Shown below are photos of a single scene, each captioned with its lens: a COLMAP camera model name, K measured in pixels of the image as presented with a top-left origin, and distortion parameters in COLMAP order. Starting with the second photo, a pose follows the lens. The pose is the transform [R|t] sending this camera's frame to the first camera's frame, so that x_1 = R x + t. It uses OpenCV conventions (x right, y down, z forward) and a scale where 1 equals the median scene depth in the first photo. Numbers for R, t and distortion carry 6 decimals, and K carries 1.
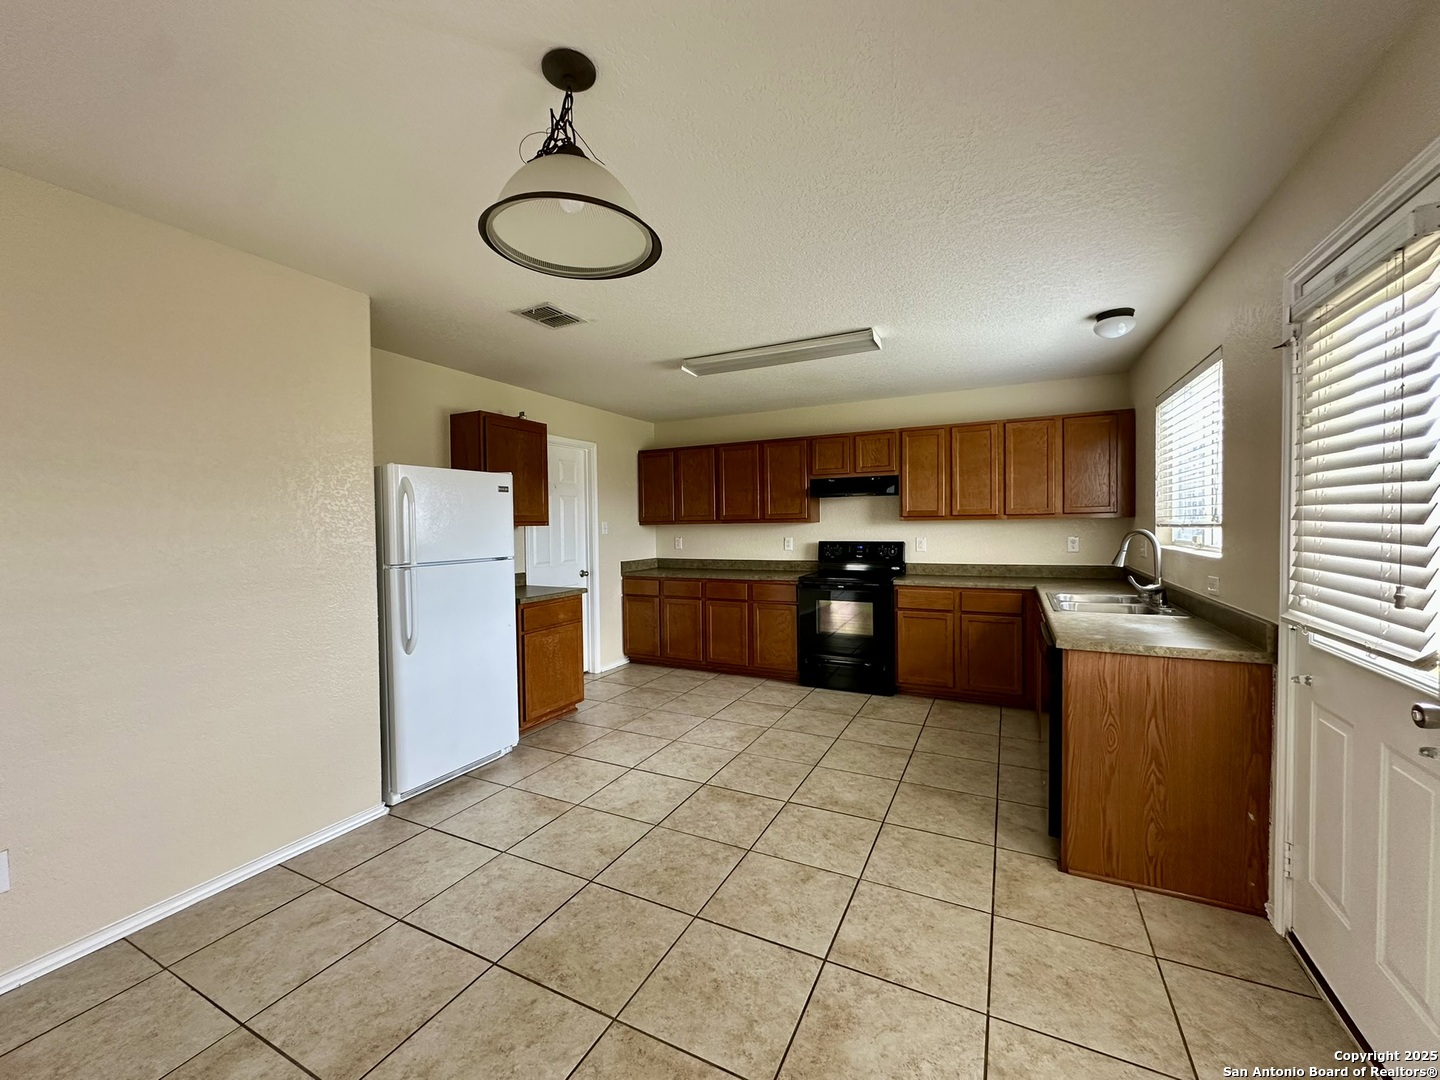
lens RADIAL K [[575.0, 0, 719.5], [0, 575.0, 535.6], [0, 0, 1]] dist [-0.004461, 0.000845]
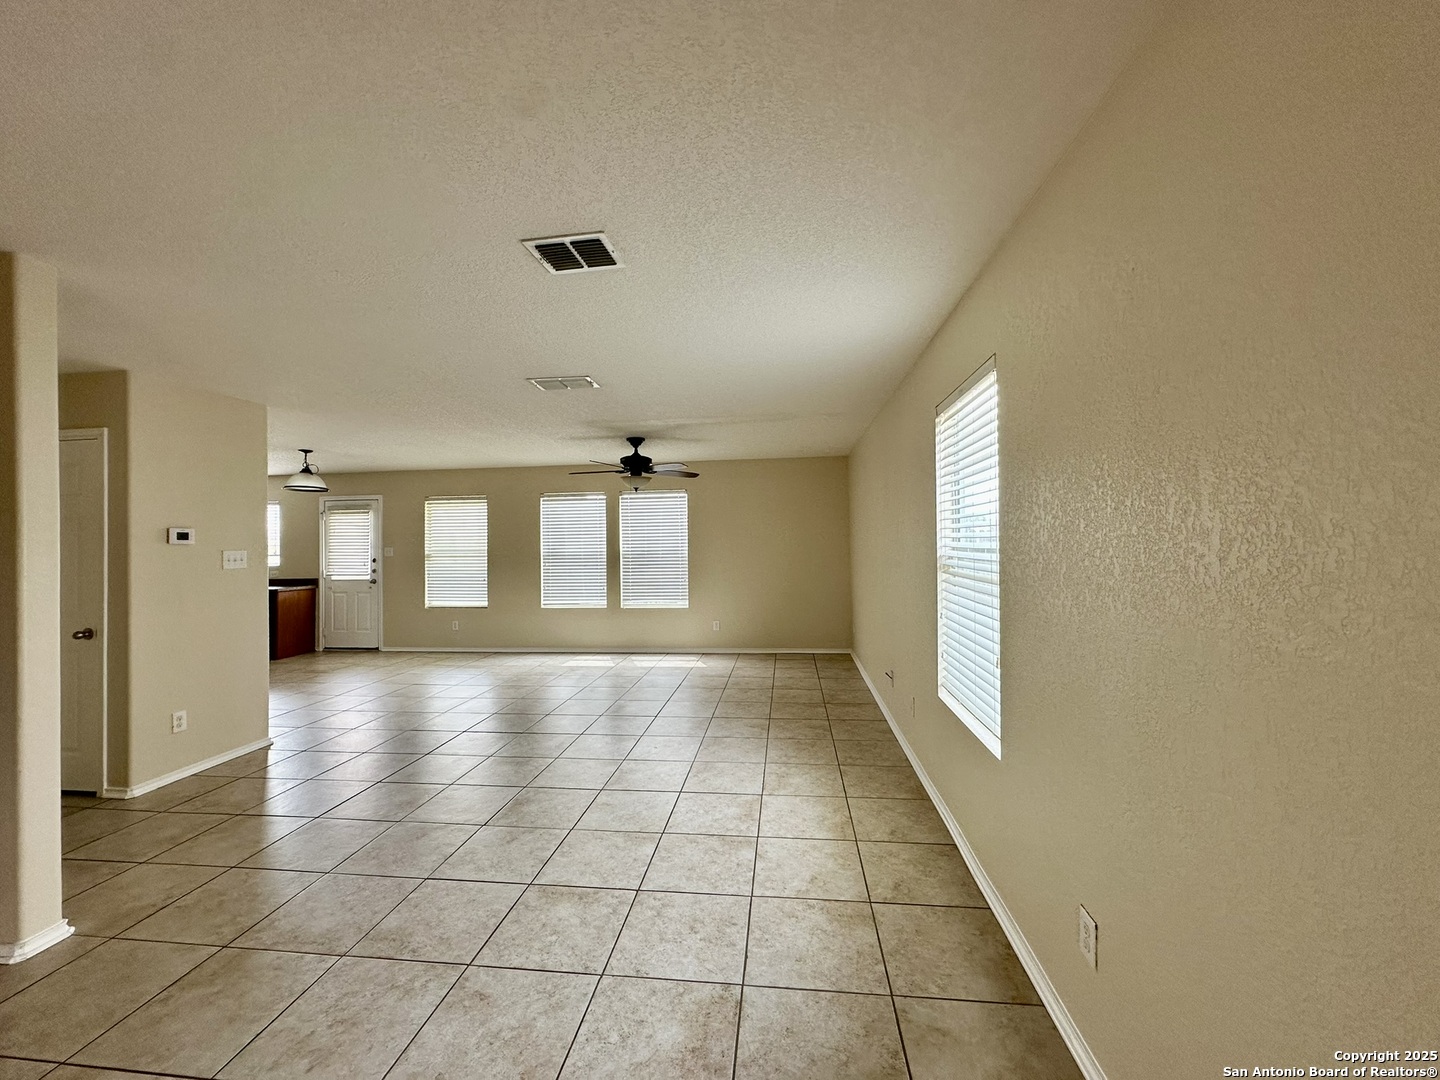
lens RADIAL K [[575.0, 0, 722.3], [0, 575.0, 534.9], [0, 0, 1]] dist [-0.004461, 0.000845]
pose [[-0.343592, 0.028896, 0.938674, -2.585088], [0.039151, 0.999098, -0.016426, 0.016001], [-0.938303, 0.031106, -0.344414, -0.222409]]
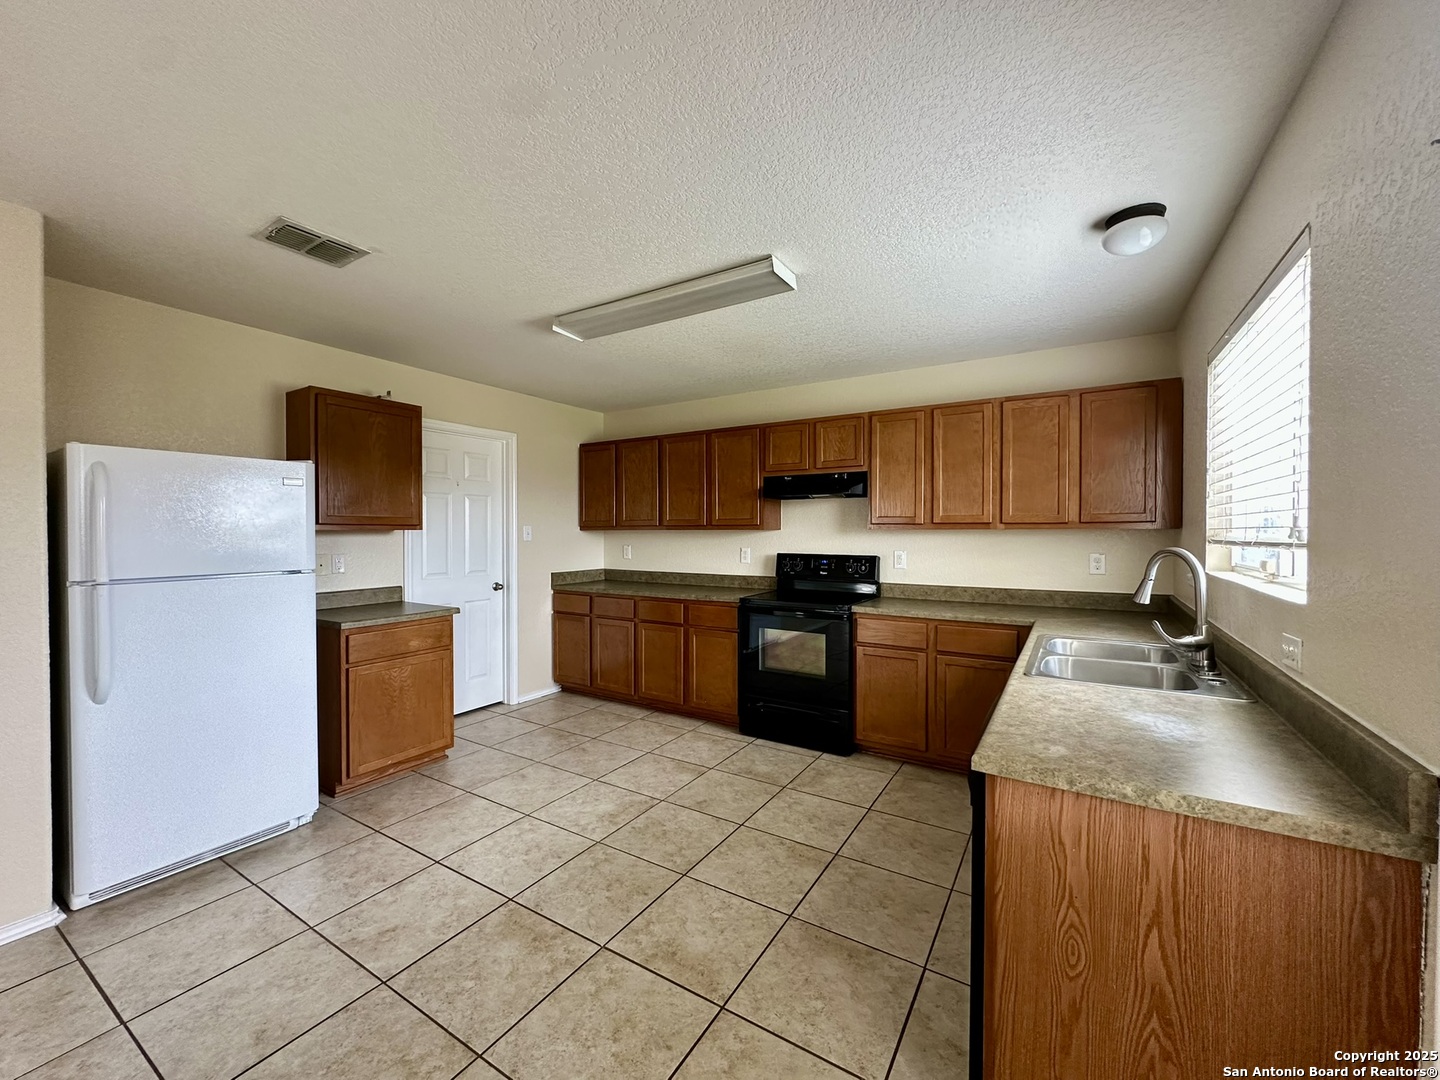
lens RADIAL K [[575.0, 0, 719.5], [0, 575.0, 535.8], [0, 0, 1]] dist [-0.004461, 0.000845]
pose [[0.996087, 0.013802, -0.087299, 0.292743], [-0.014580, 0.999859, -0.008279, -0.012257], [0.087172, 0.009519, 0.996148, 0.326390]]
